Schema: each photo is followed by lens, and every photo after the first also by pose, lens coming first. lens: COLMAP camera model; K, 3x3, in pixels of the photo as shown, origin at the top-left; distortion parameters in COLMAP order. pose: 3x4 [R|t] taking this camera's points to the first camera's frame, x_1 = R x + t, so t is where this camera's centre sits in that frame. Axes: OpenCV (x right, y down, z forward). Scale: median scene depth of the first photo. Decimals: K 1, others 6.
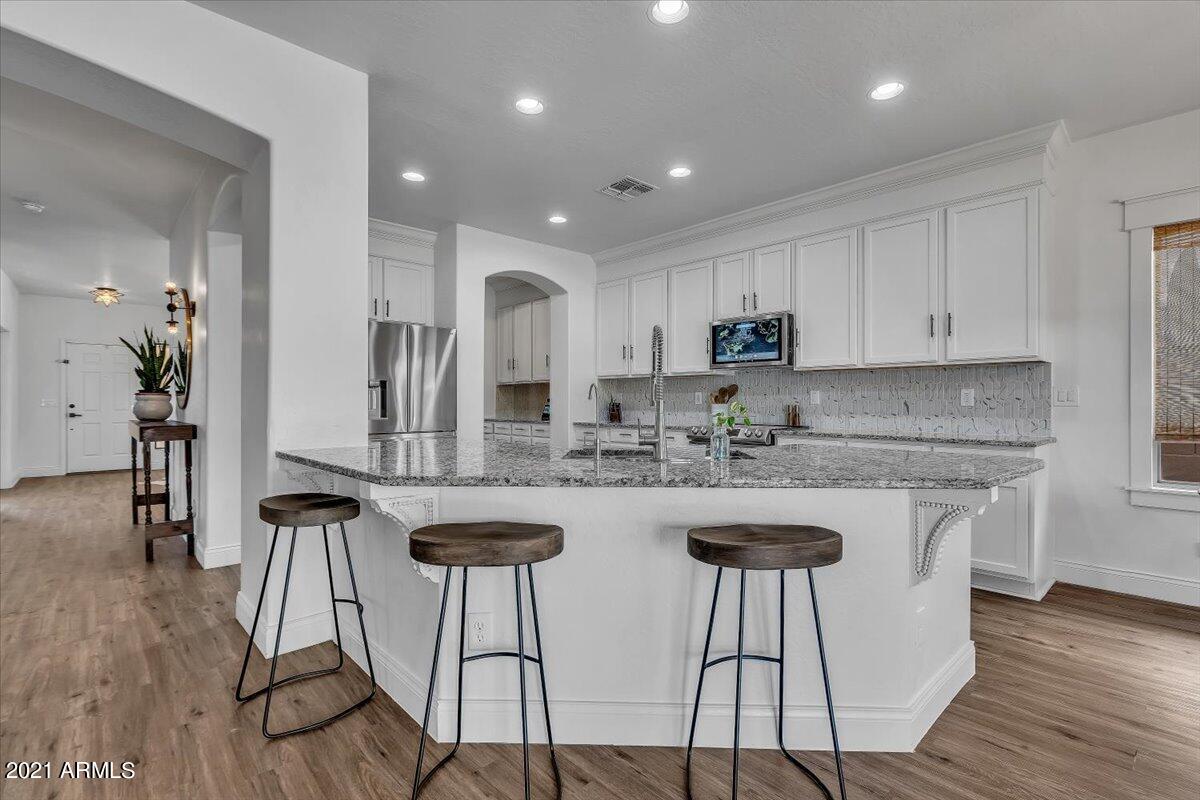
lens RADIAL K [[559.0, 0, 601.2], [0, 559.0, 401.0], [0, 0, 1]] dist [-0.001937, 0.000355]
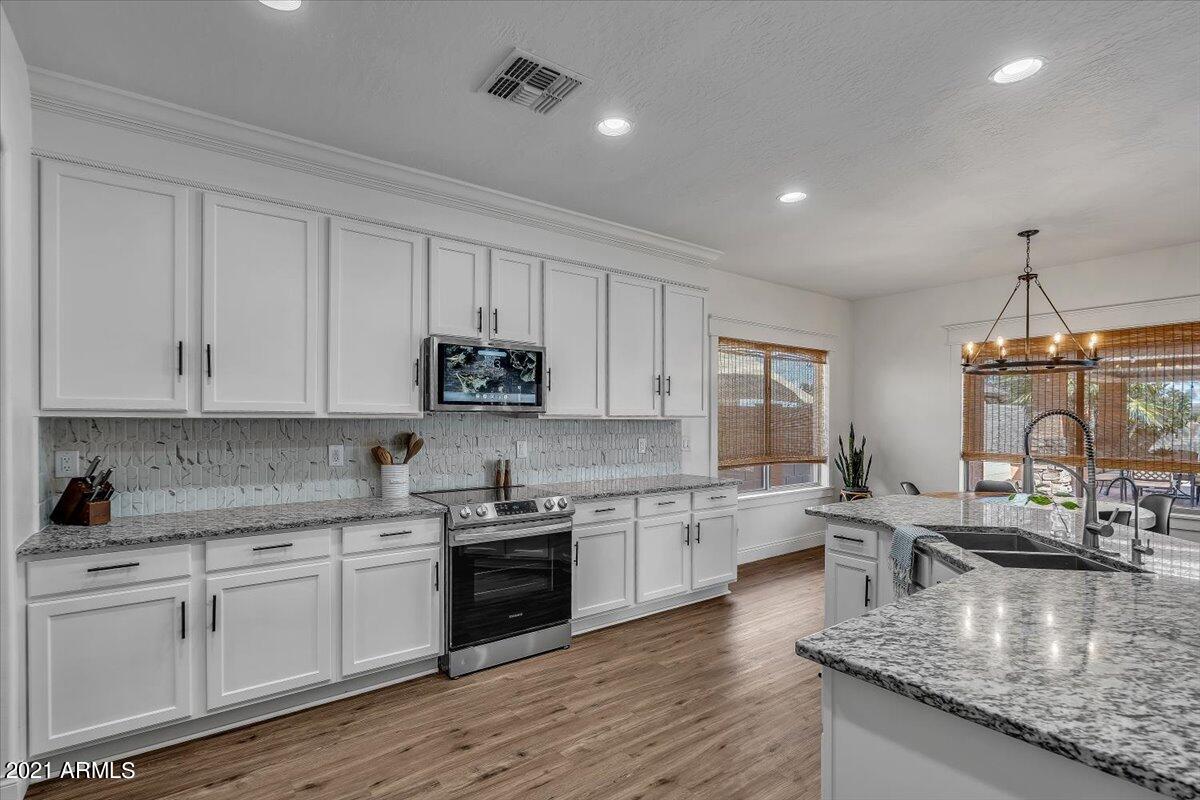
lens RADIAL K [[559.0, 0, 592.0], [0, 559.0, 417.5], [0, 0, 1]] dist [-0.001937, 0.000355]
pose [[0.116496, 0.003157, 0.993186, -0.434398], [-0.000402, 0.999995, -0.003132, -0.051414], [-0.993191, -0.000034, 0.116497, 0.798444]]
